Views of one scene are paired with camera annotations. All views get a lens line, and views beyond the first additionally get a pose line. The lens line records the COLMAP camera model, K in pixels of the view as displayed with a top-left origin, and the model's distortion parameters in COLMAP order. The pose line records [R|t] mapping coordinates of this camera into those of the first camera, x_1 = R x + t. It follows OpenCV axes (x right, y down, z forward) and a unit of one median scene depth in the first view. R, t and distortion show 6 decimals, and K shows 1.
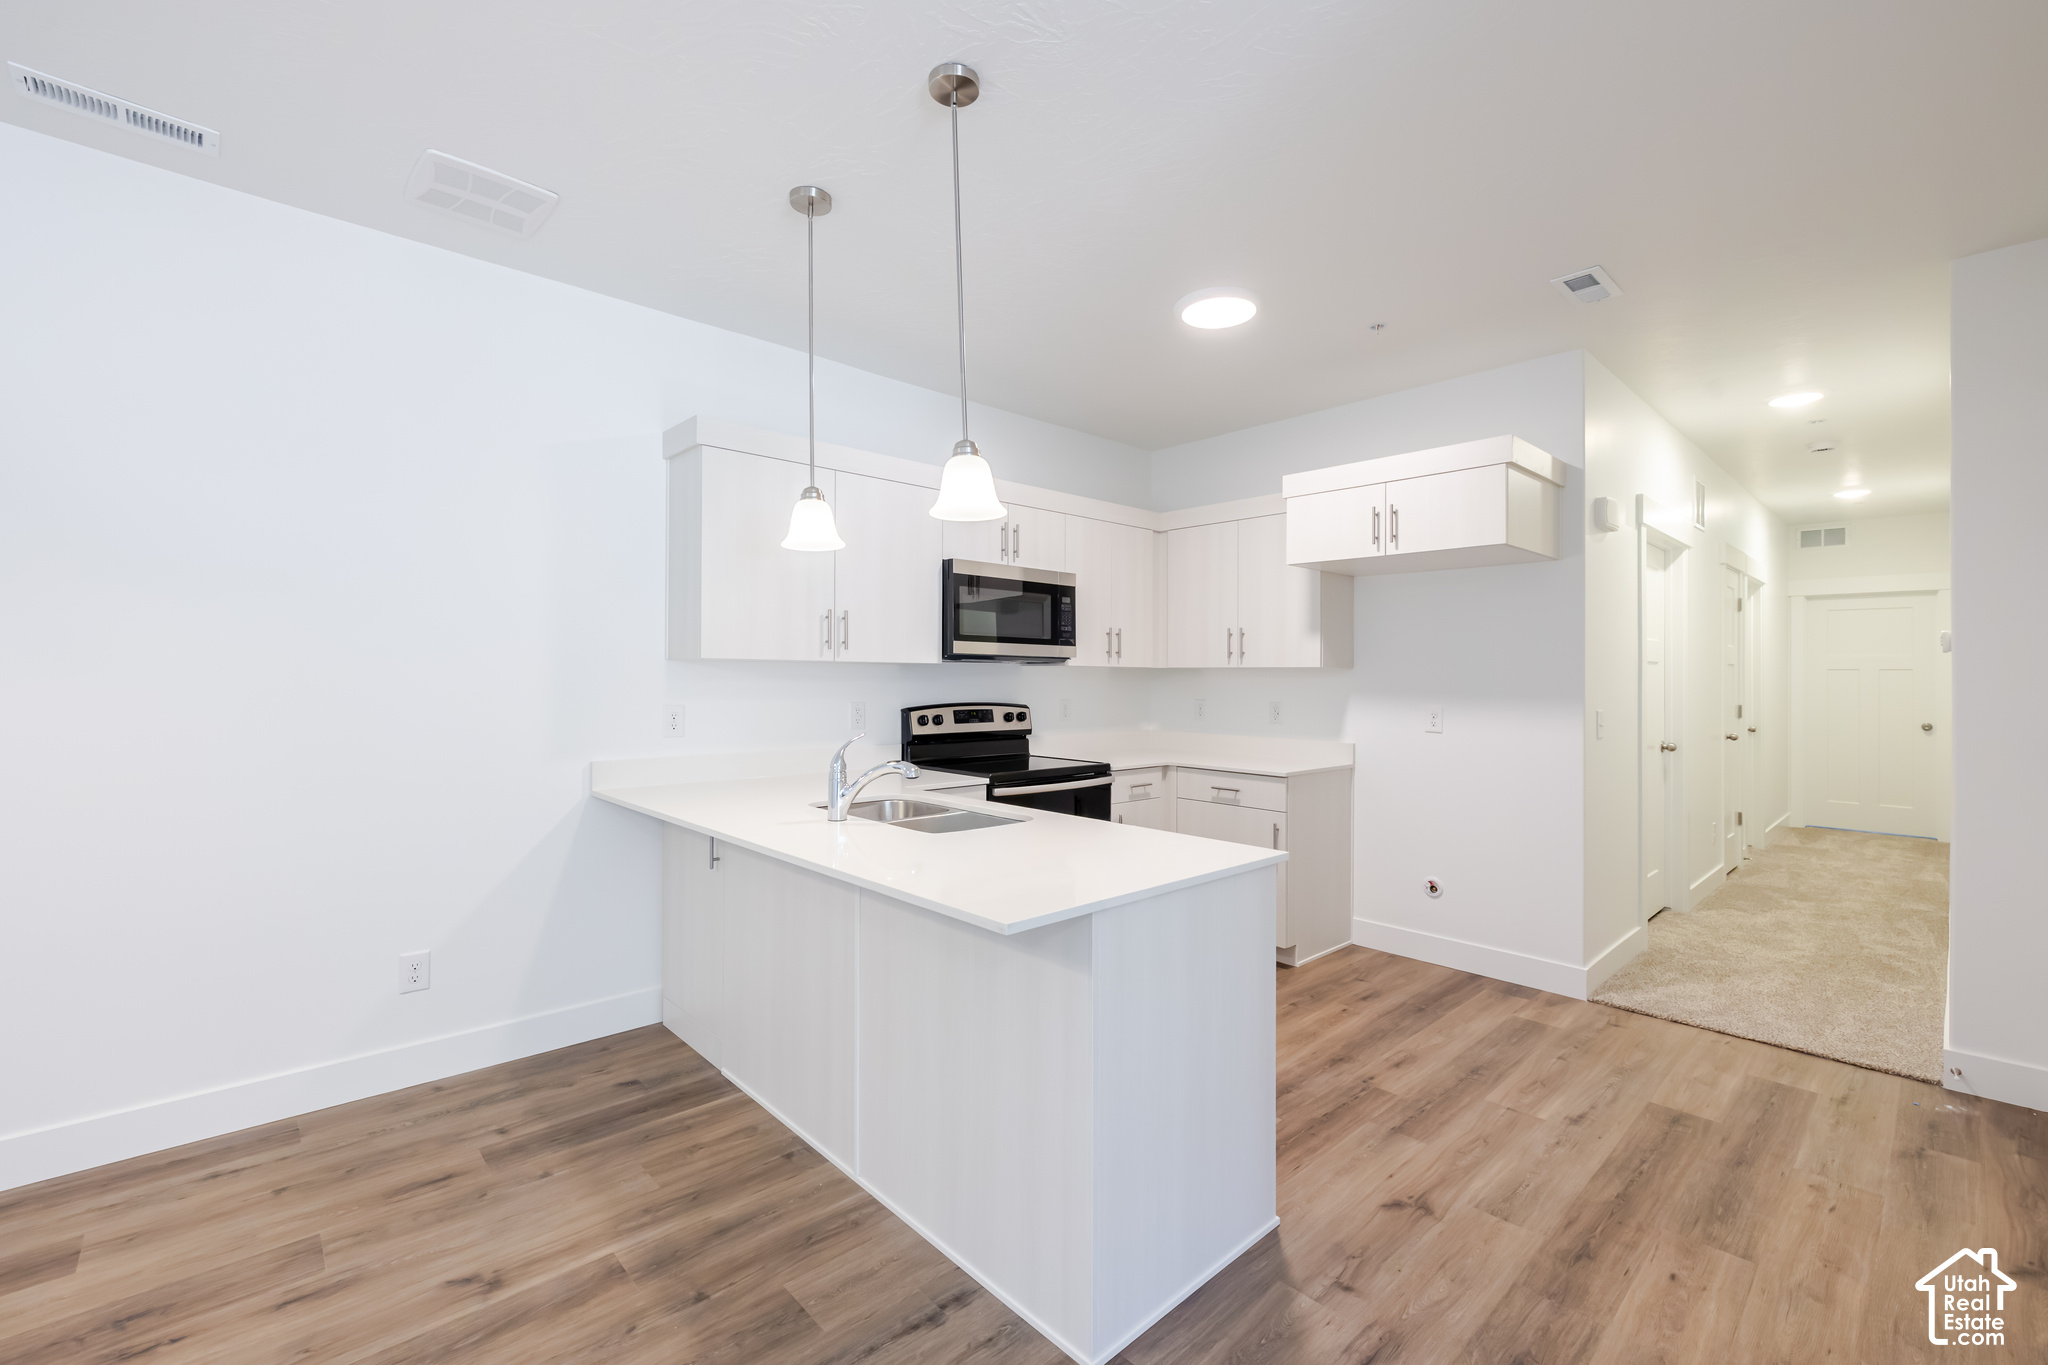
lens RADIAL K [[883.6, 0, 1021.1], [0, 883.6, 679.3], [0, 0, 1]] dist [0.001803, -0.000238]
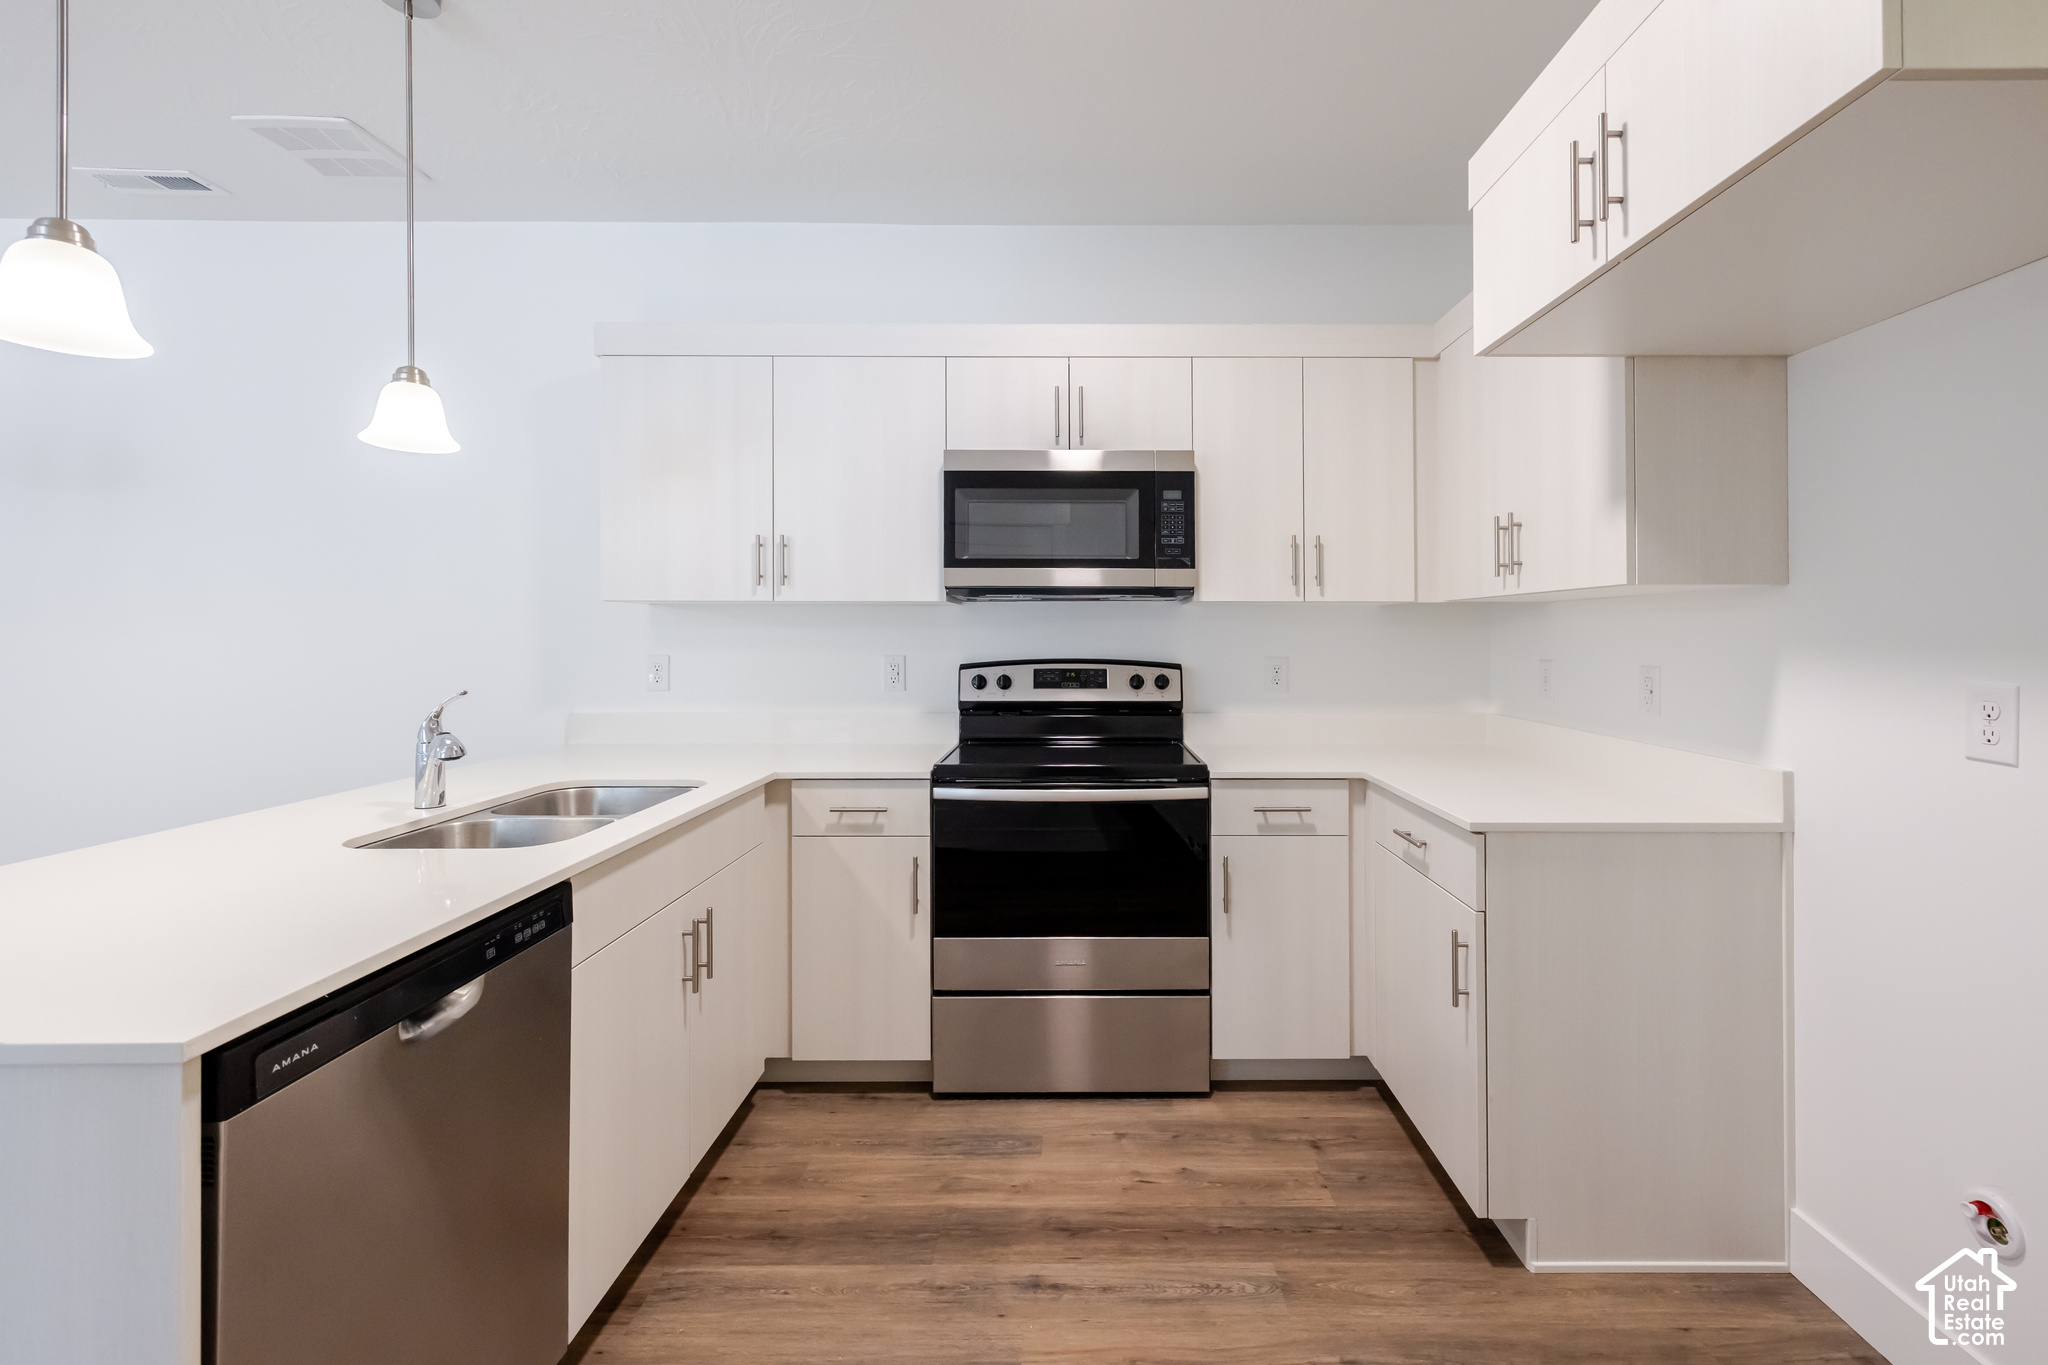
lens RADIAL K [[883.6, 0, 1044.1], [0, 883.6, 644.0], [0, 0, 1]] dist [0.001803, -0.000238]
pose [[0.731230, -0.000445, -0.682131, 0.409393], [0.001278, 0.999999, 0.000718, 0.014321], [0.682130, -0.001397, 0.731230, 0.486420]]
